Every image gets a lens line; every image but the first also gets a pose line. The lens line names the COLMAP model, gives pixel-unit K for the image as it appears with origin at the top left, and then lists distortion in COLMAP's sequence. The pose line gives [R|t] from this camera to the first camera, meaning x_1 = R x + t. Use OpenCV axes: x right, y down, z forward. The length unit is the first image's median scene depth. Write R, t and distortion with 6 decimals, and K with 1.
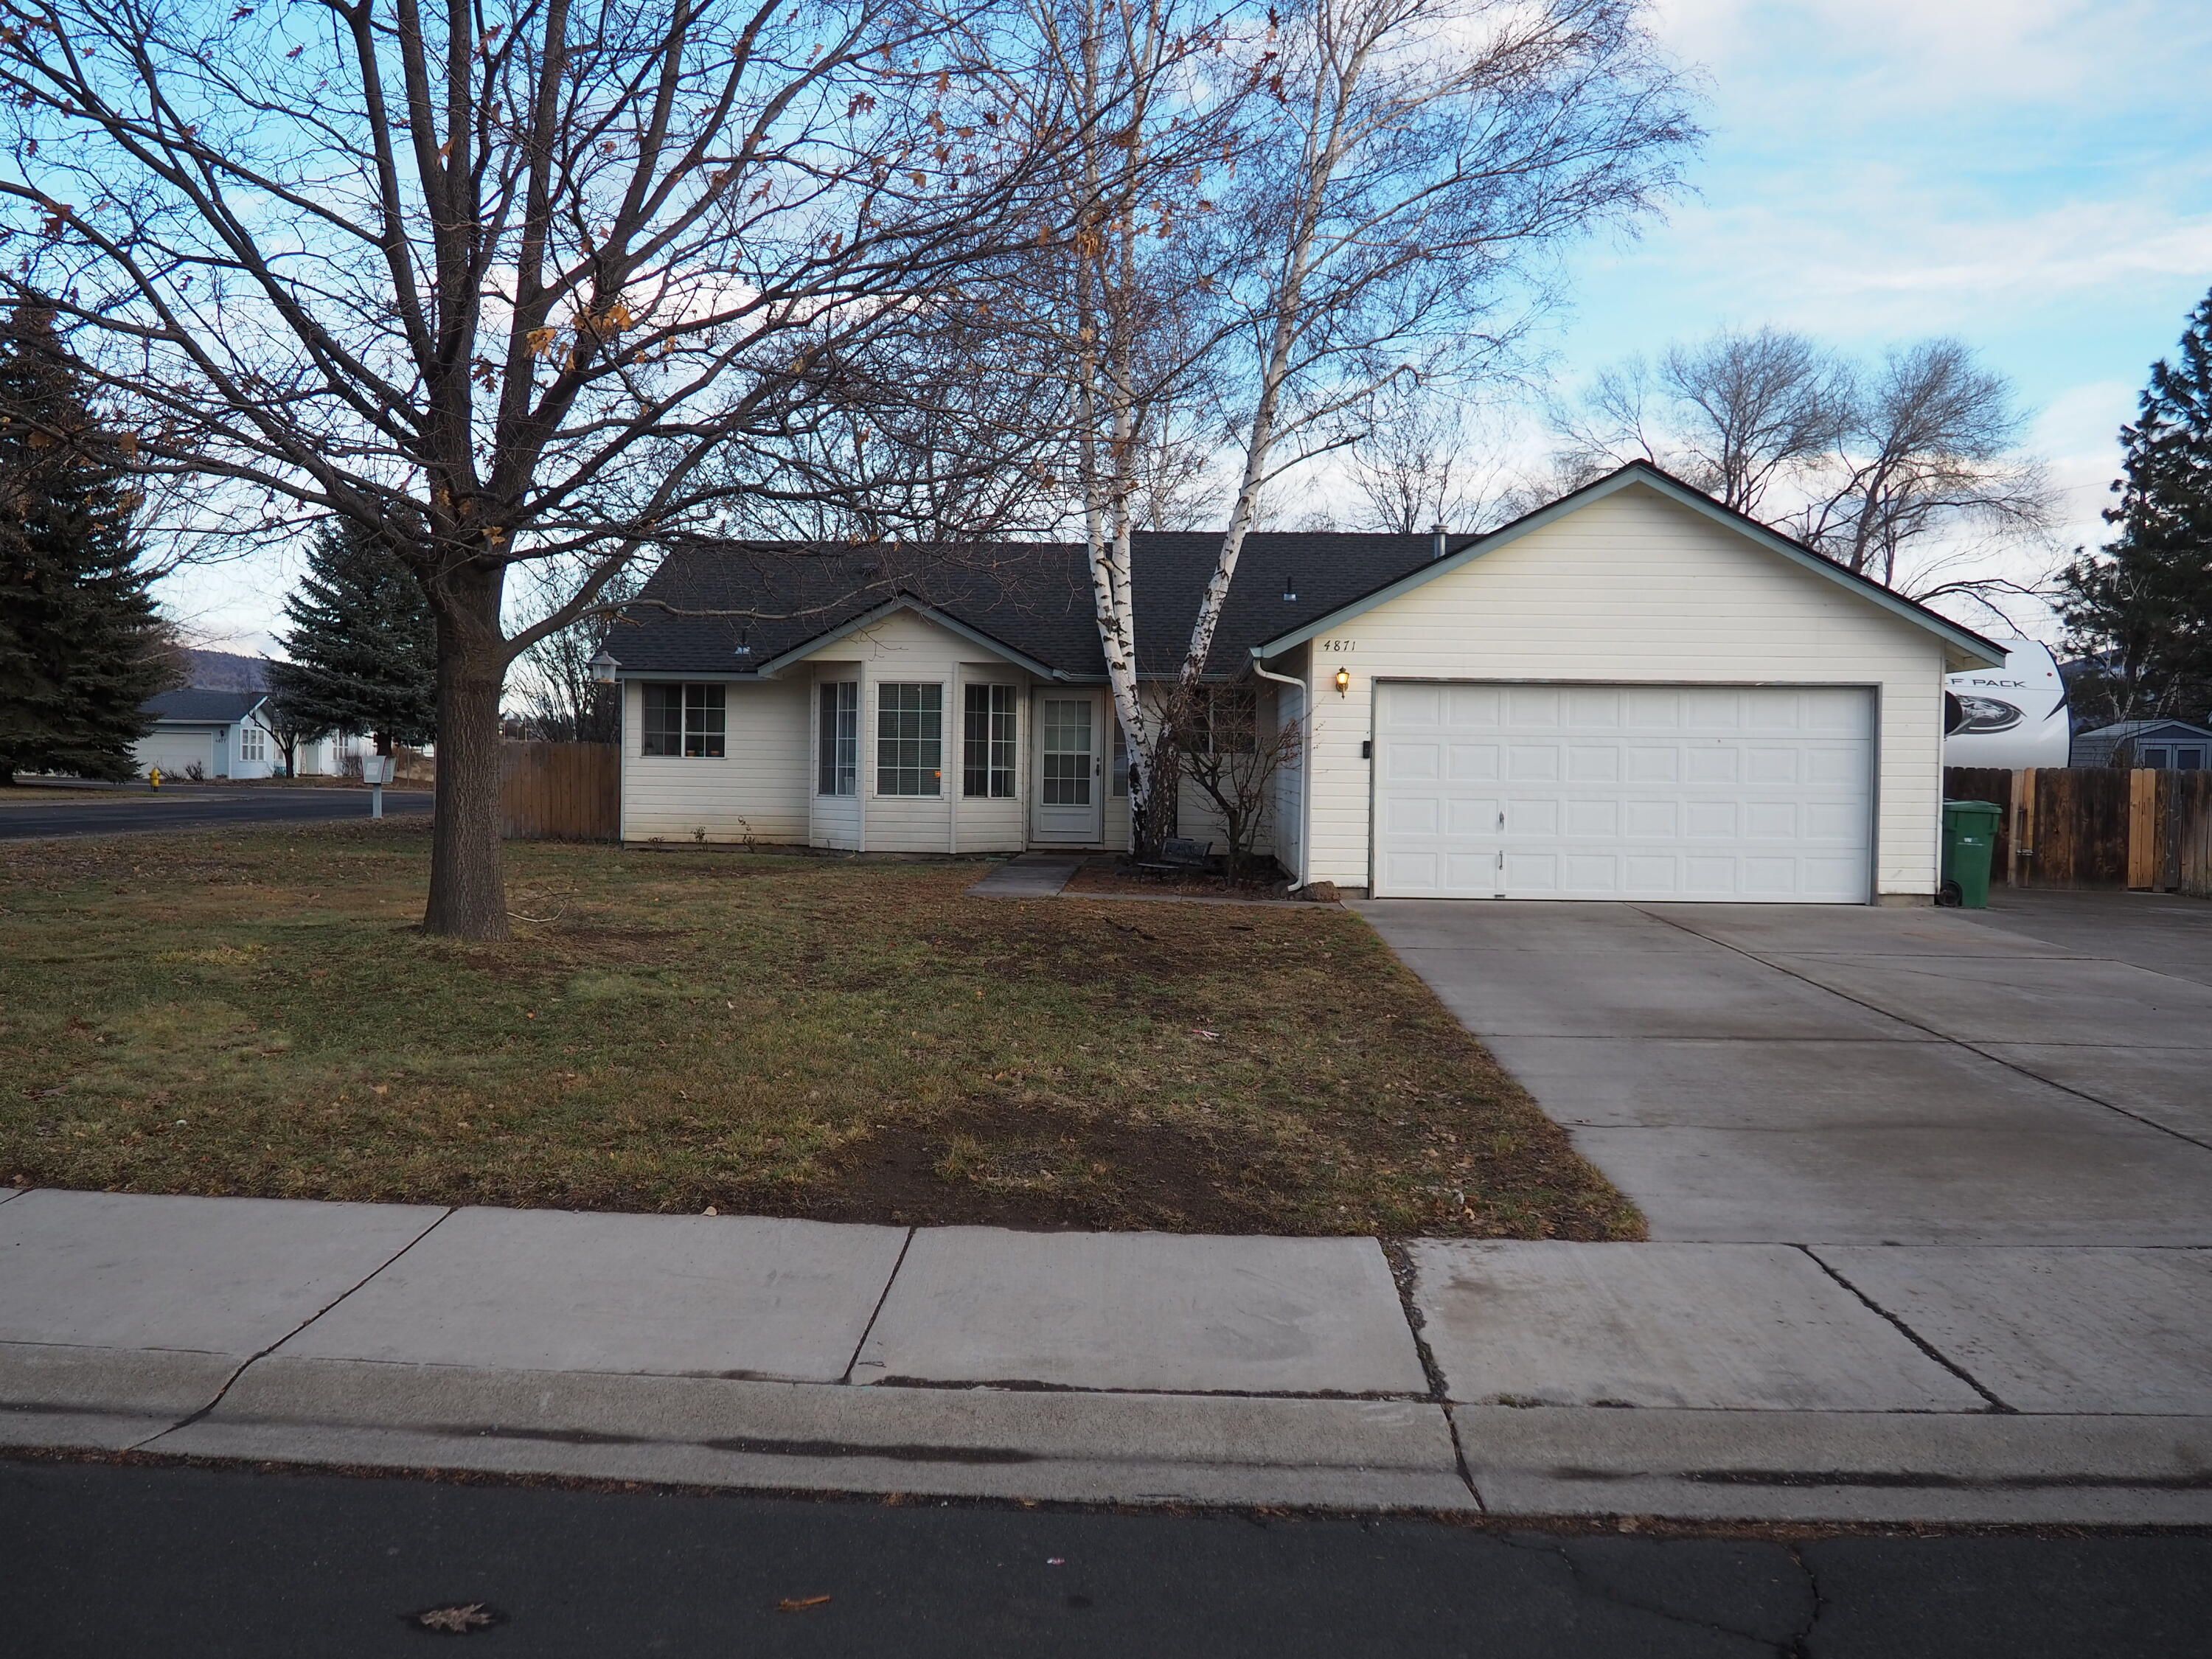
lens RADIAL K [[1805.6, 0, 1091.1], [0, 1805.6, 770.6], [0, 0, 1]] dist [-0.031417, 0.000818]
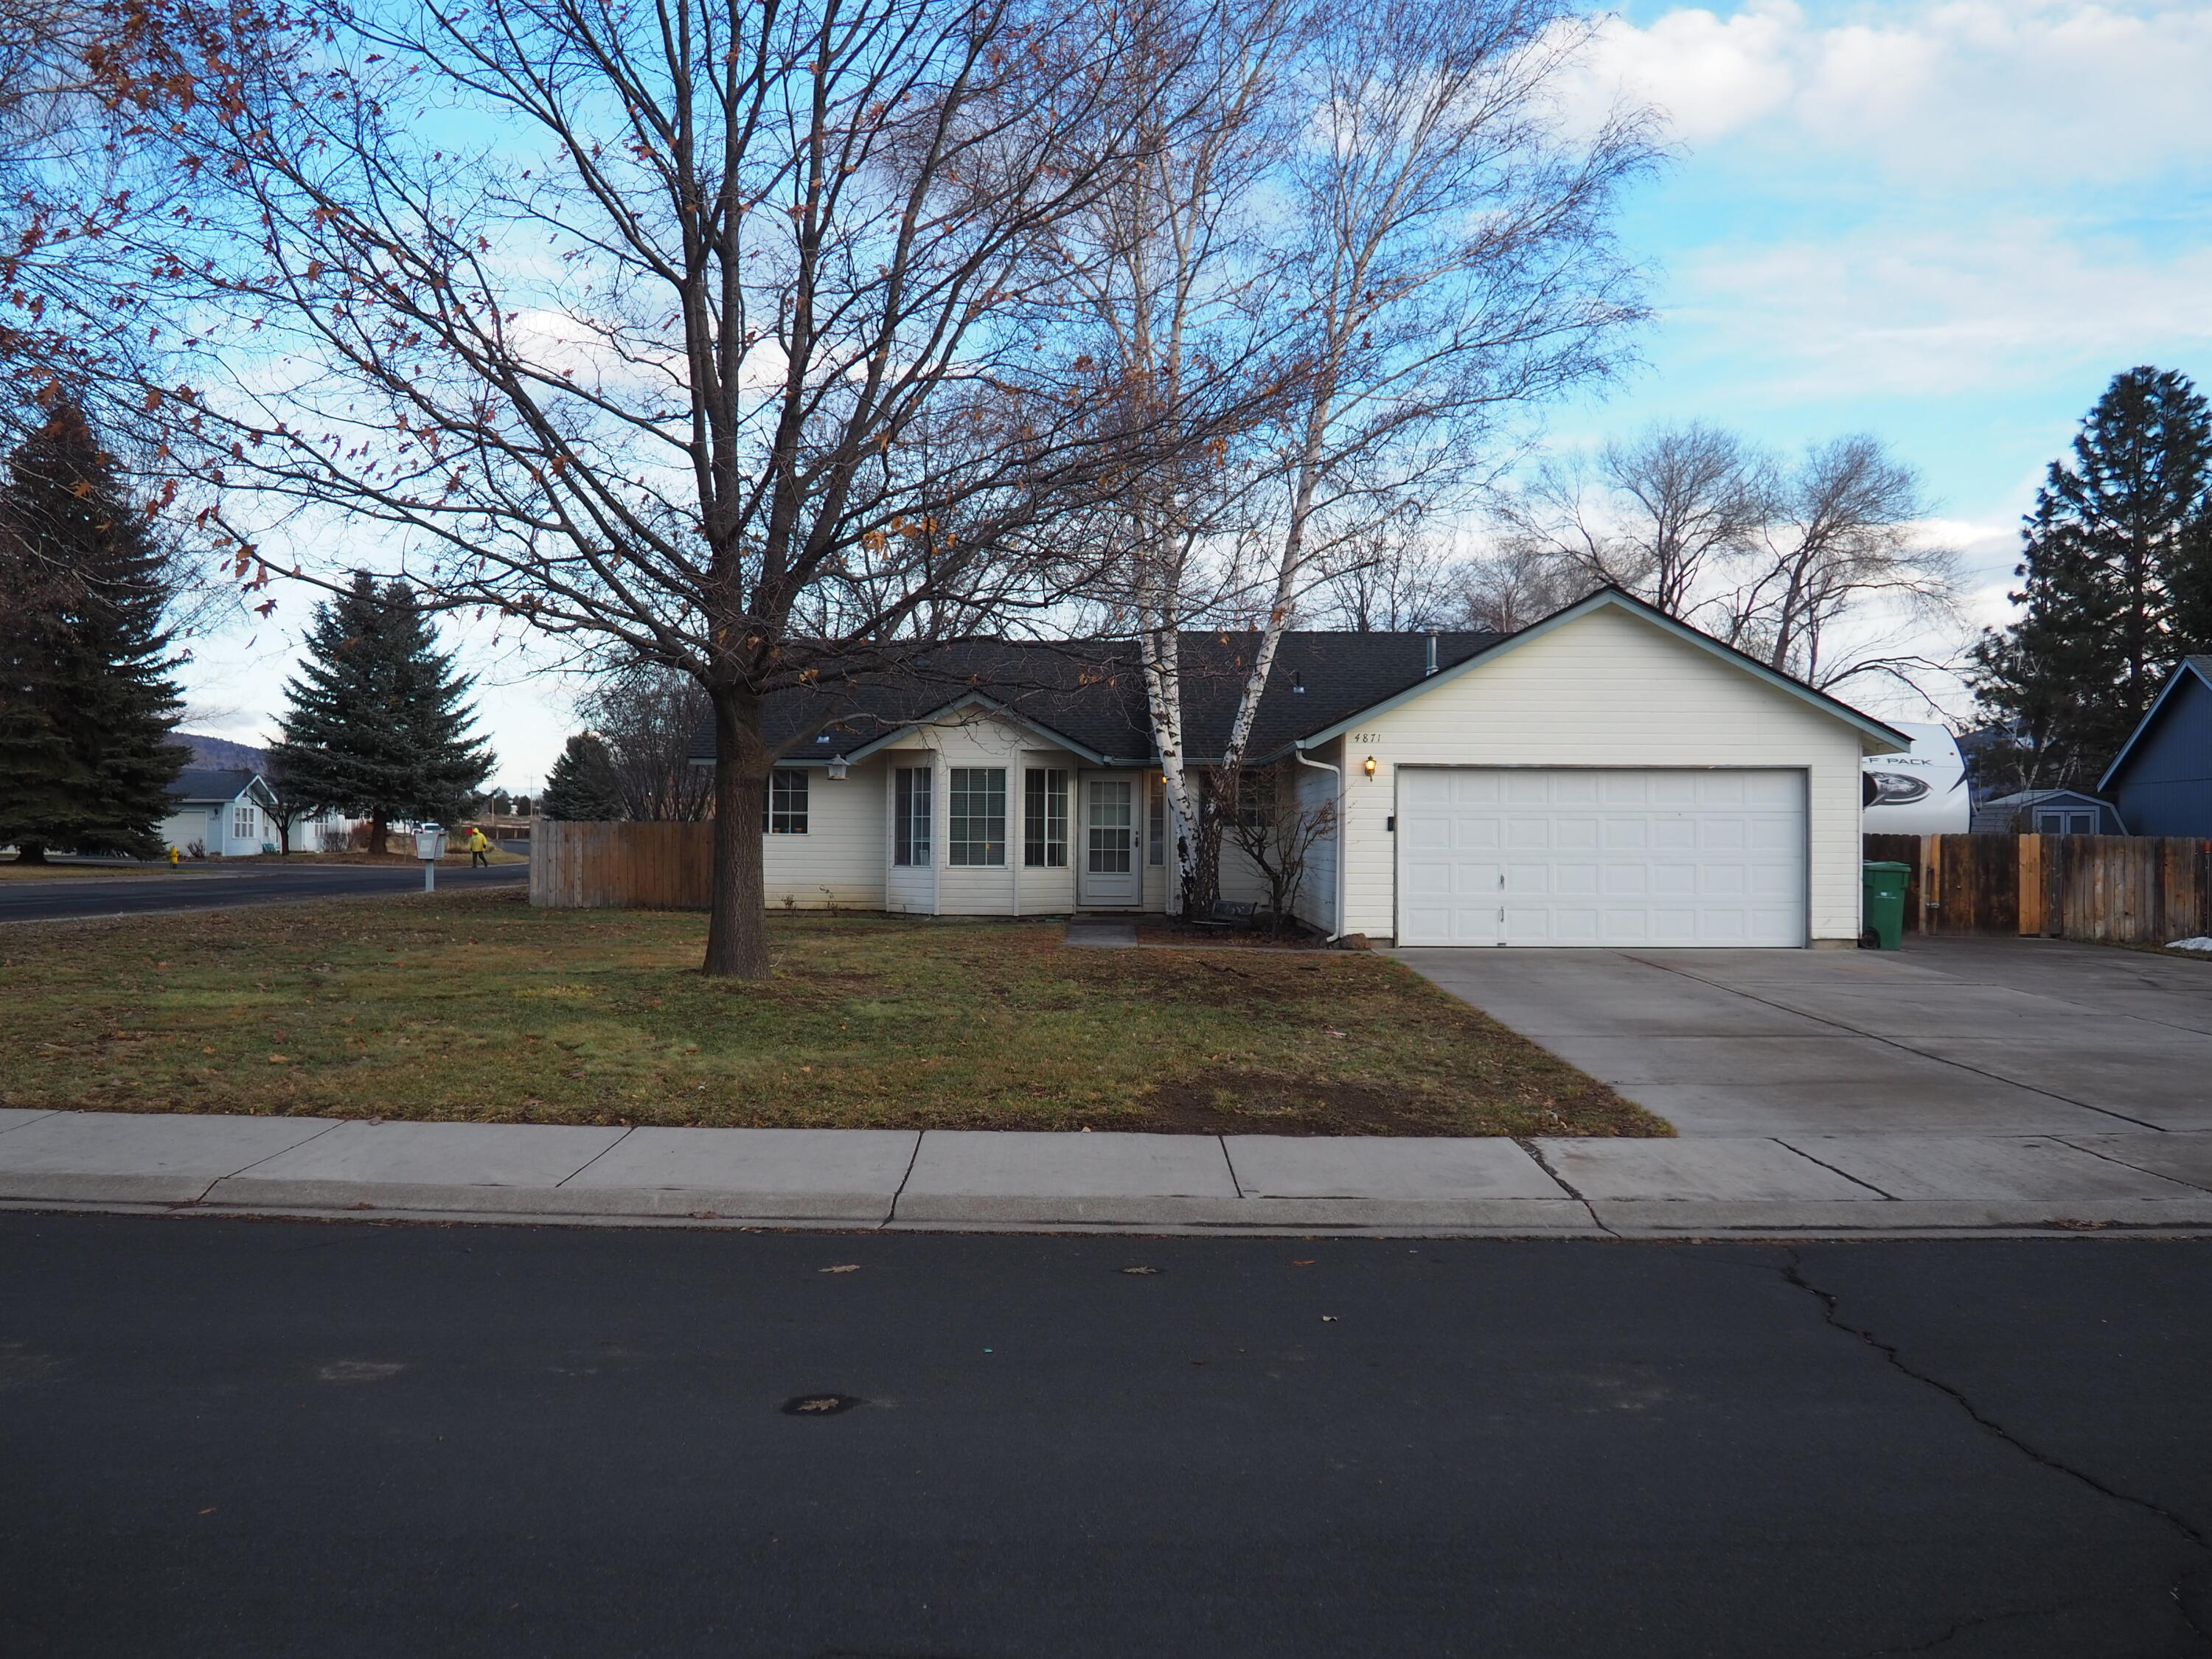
lens RADIAL K [[1800.1, 0, 1107.3], [0, 1800.1, 781.5], [0, 0, 1]] dist [-0.011492, -0.000546]
pose [[0.999050, -0.006777, 0.043059, -0.075071], [0.008188, 0.999432, -0.032688, -0.001869], [-0.042813, 0.033010, 0.998538, -0.166325]]
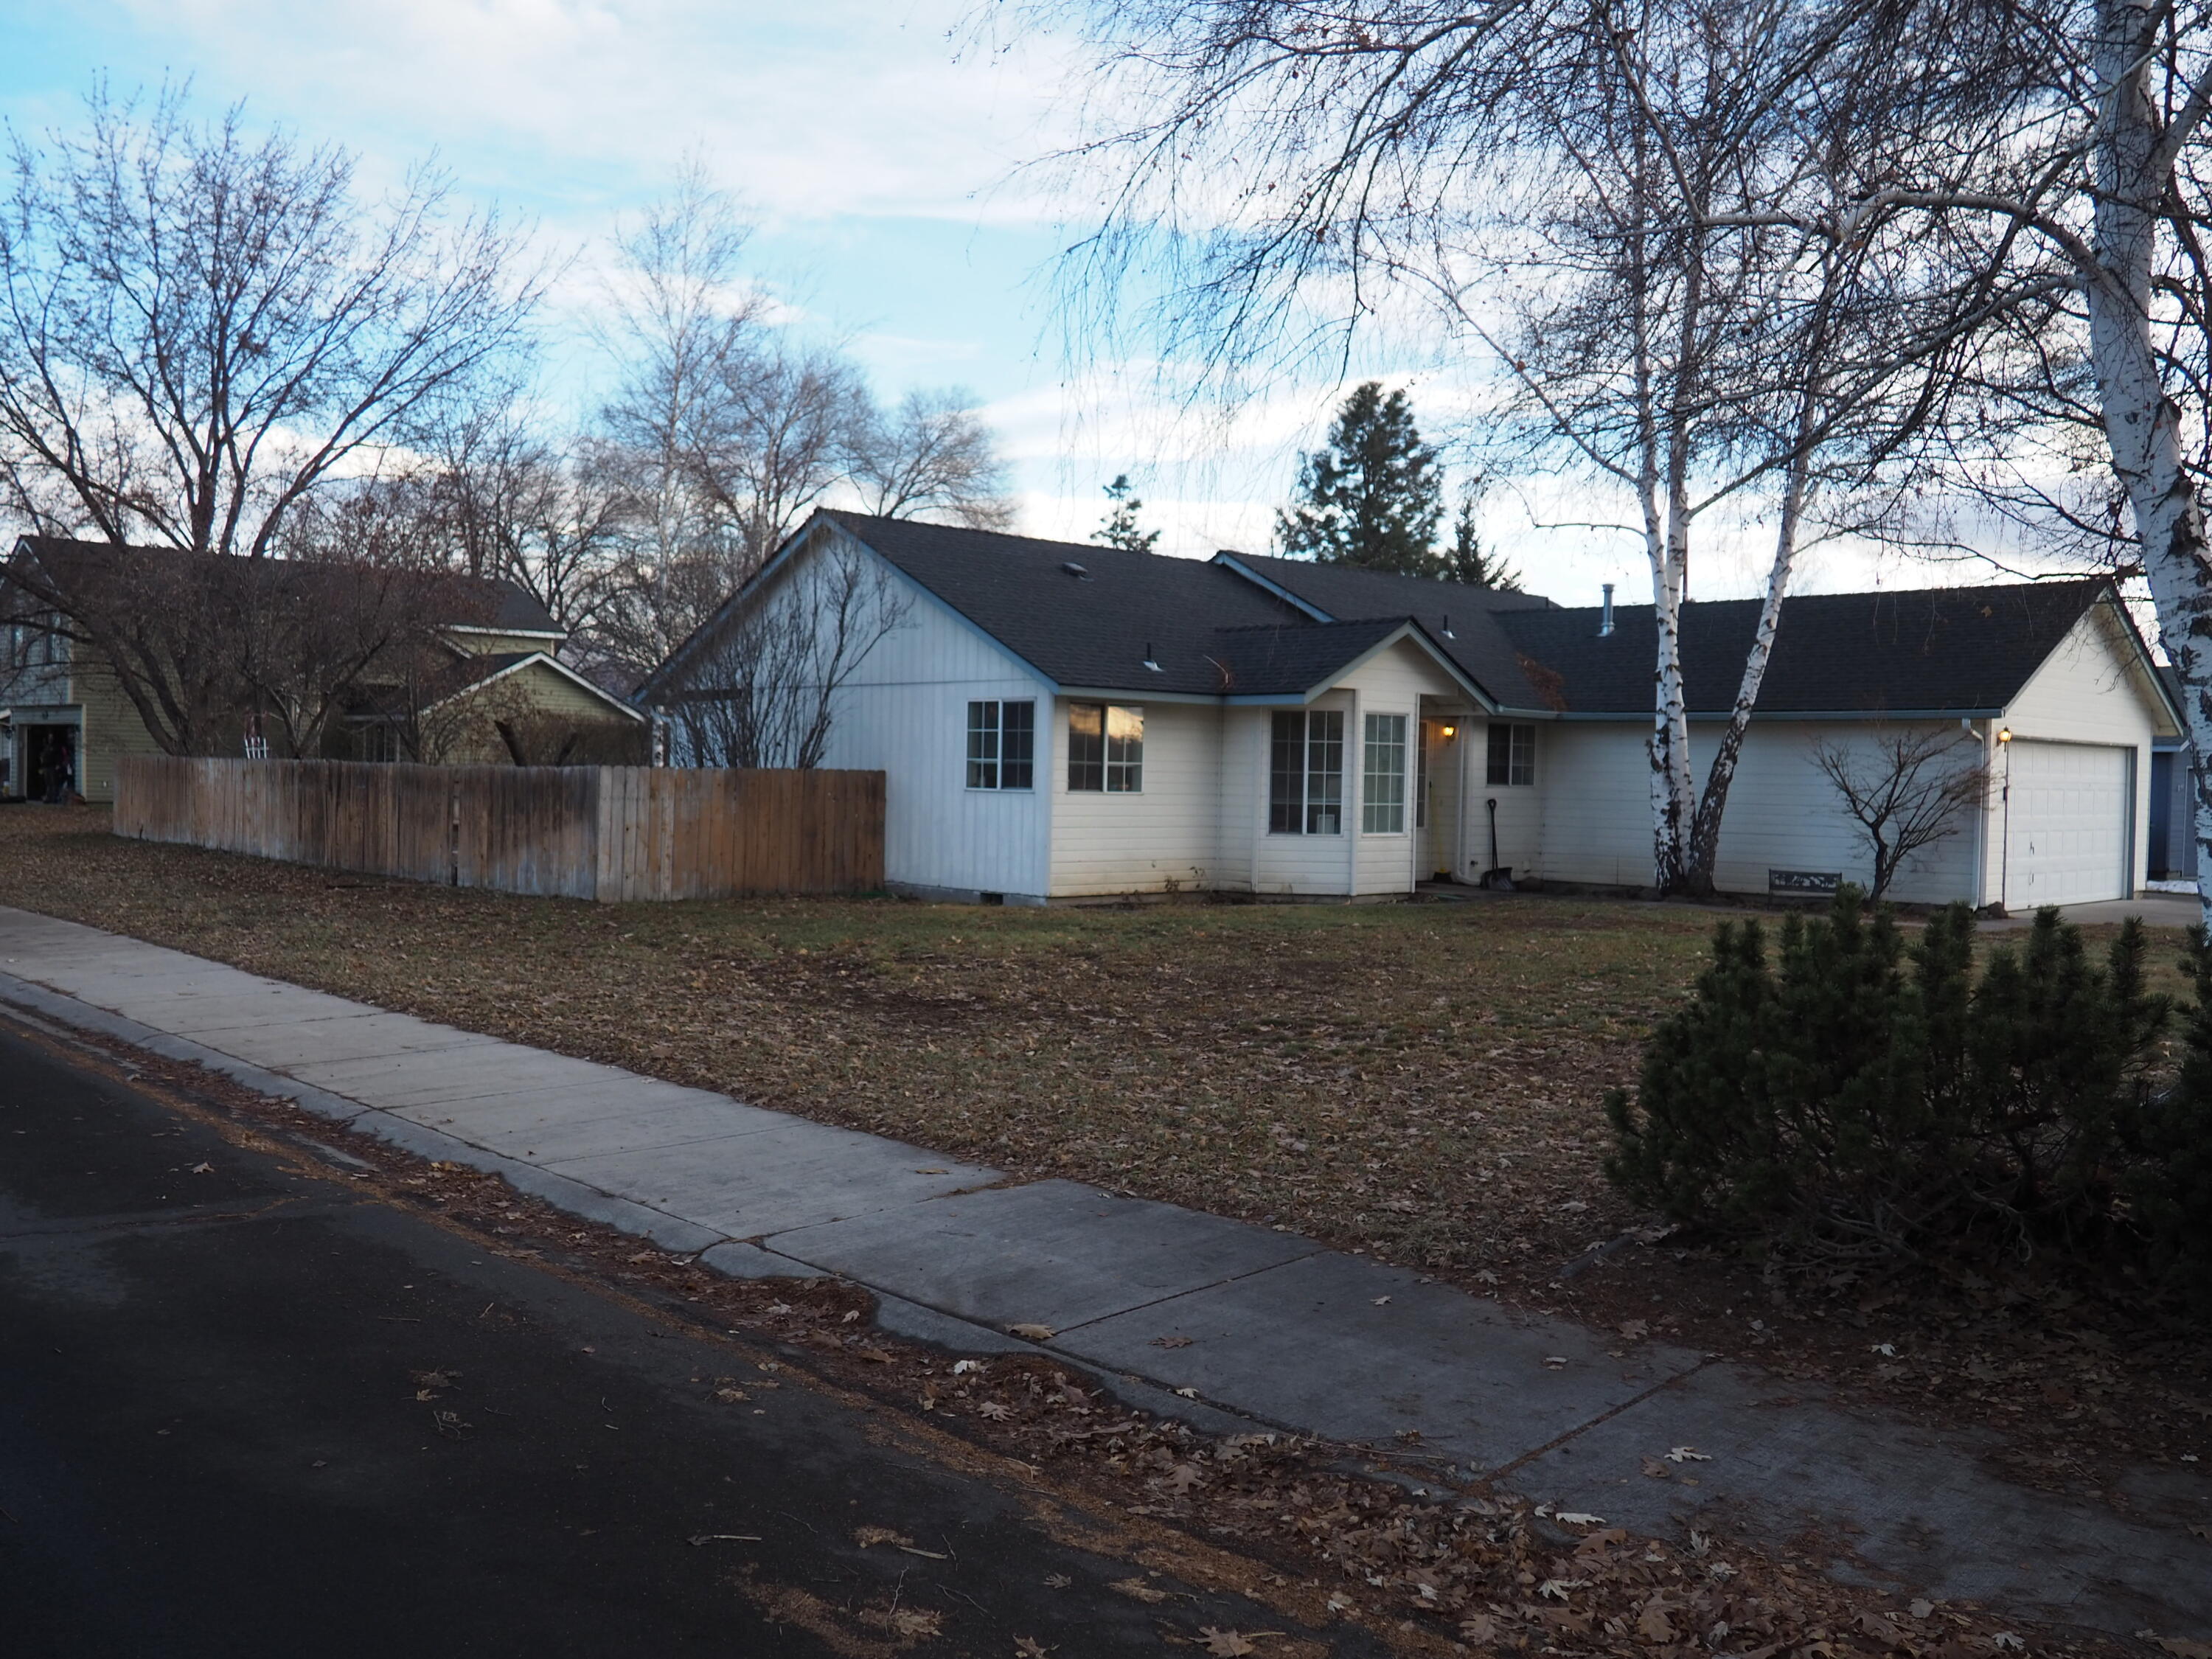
lens RADIAL K [[1800.1, 0, 1107.3], [0, 1800.1, 781.5], [0, 0, 1]] dist [-0.011492, -0.000546]
pose [[0.689853, -0.004774, 0.723933, -0.980595], [-0.006155, 0.999903, 0.012459, -0.026896], [-0.723923, -0.013051, 0.689757, 0.509088]]
